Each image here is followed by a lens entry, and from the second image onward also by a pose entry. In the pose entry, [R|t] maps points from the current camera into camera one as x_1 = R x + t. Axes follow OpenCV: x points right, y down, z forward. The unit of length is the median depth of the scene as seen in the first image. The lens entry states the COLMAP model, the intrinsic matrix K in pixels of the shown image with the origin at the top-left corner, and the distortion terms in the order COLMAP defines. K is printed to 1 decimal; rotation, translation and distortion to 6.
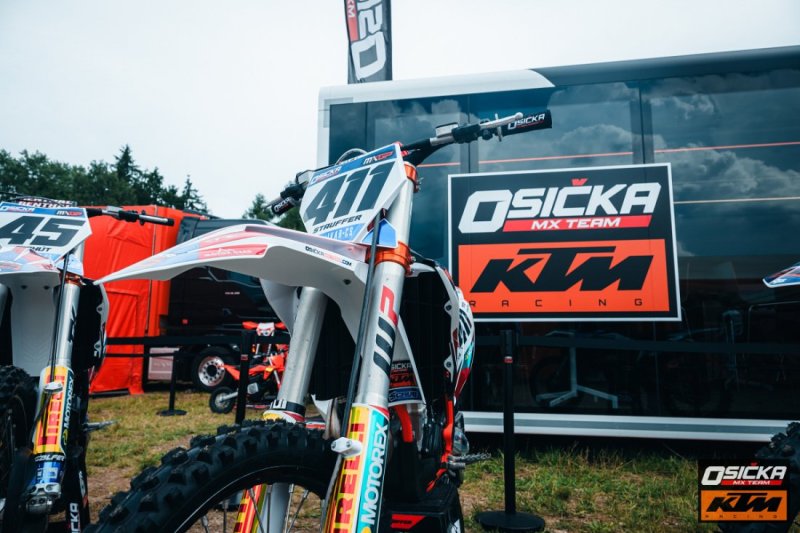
lens RADIAL K [[516.8, 0, 401.9], [0, 516.8, 271.4], [0, 0, 1]] dist [-0.002621, -0.005999]
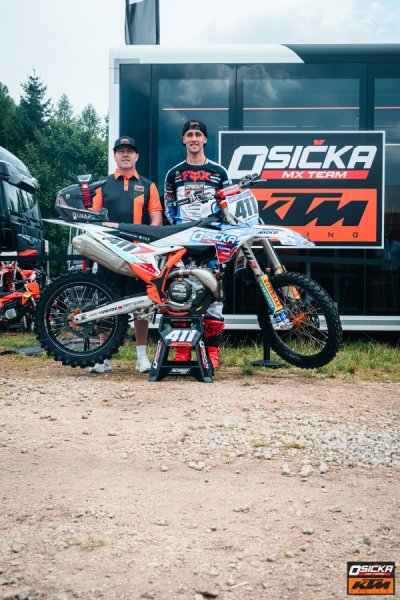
lens RADIAL K [[673.9, 0, 199.0], [0, 673.9, 302.0], [0, 0, 1]] dist [-0.010261, 0.000000]
pose [[0.988970, -0.002558, 0.148096, -0.210468], [-0.021610, 0.986660, 0.161355, -0.042470], [-0.146533, -0.162775, 0.975721, -0.684127]]
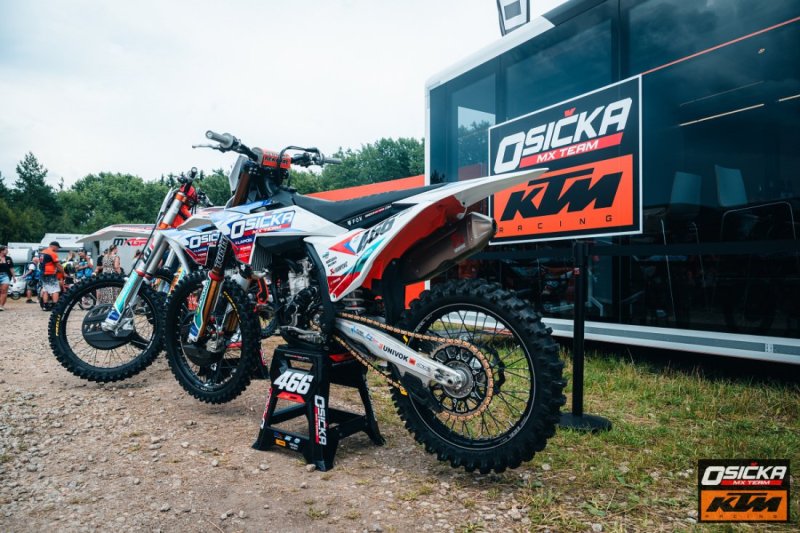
lens RADIAL K [[516.8, 0, 415.0], [0, 516.8, 272.4], [0, 0, 1]] dist [-0.002621, -0.005999]
pose [[0.690881, -0.008912, -0.722914, 0.906722], [0.102685, 0.990996, 0.085918, 0.035595], [0.715639, -0.133591, 0.685575, -0.032683]]
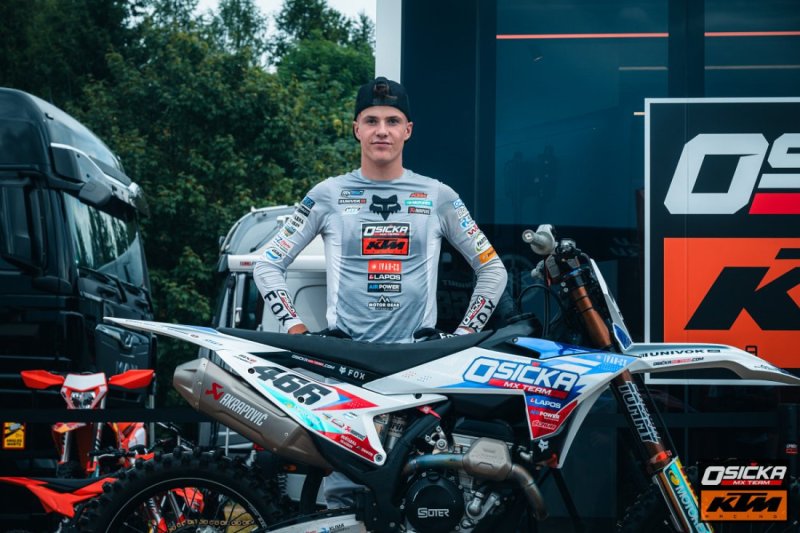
lens RADIAL K [[1752.3, 0, 399.4], [0, 1752.3, 271.9], [0, 0, 1]] dist [0.014363, 0.000000]
pose [[0.995885, 0.016468, 0.089113, -0.318561], [-0.020578, 0.998757, 0.045402, -0.093024], [-0.088254, -0.047049, 0.994986, -0.747560]]
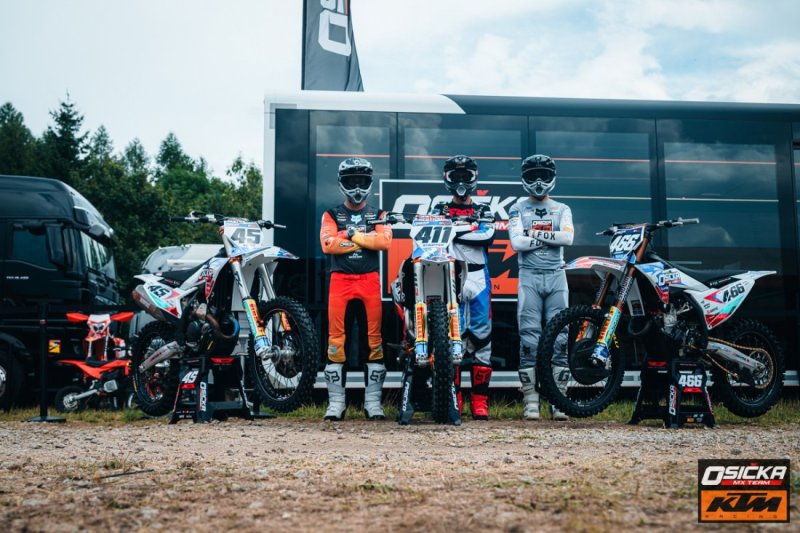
lens RADIAL K [[897.2, 0, 394.4], [0, 897.2, 262.9], [0, 0, 1]] dist [0.000296, 0.000000]
pose [[0.957932, 0.027695, 0.285656, -0.491174], [-0.030416, 0.999524, 0.005094, -0.004519], [-0.285379, -0.013568, 0.958319, -1.060617]]
